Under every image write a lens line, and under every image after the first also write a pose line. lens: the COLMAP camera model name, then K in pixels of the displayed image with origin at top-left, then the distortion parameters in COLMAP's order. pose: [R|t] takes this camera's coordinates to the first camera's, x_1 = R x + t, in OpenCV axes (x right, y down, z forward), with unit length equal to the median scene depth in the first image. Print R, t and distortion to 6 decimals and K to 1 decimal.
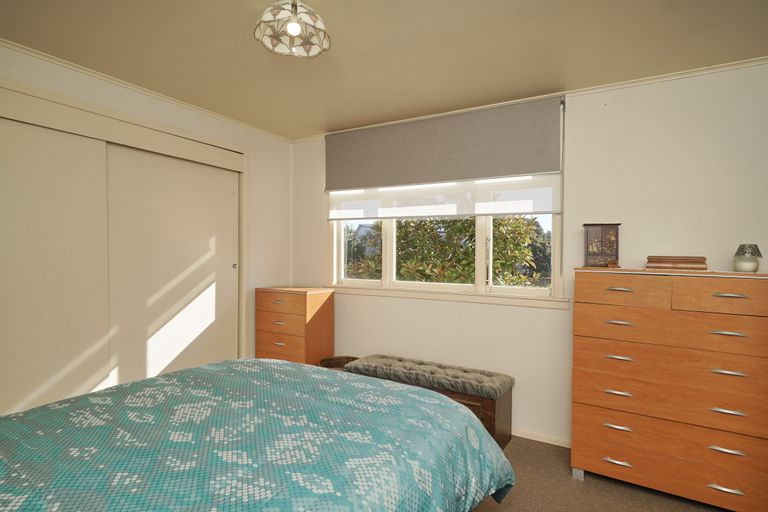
lens RADIAL K [[407.6, 0, 382.9], [0, 407.6, 257.3], [0, 0, 1]] dist [-0.004909, -0.000481]
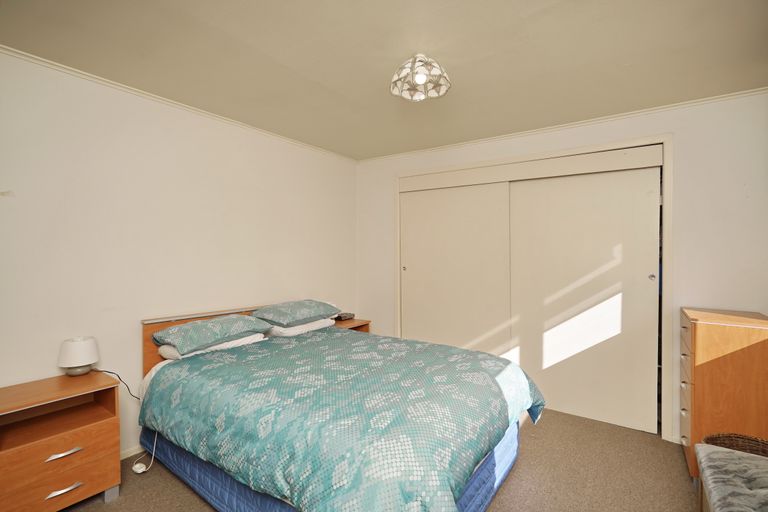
lens RADIAL K [[355.6, 0, 382.4], [0, 355.6, 254.7], [0, 0, 1]] dist [-0.005813, -0.000357]
pose [[-0.060497, -0.009288, -0.998125, 0.567435], [-0.008035, 0.999929, -0.008818, -0.019517], [0.998136, 0.007486, -0.060567, 0.639407]]
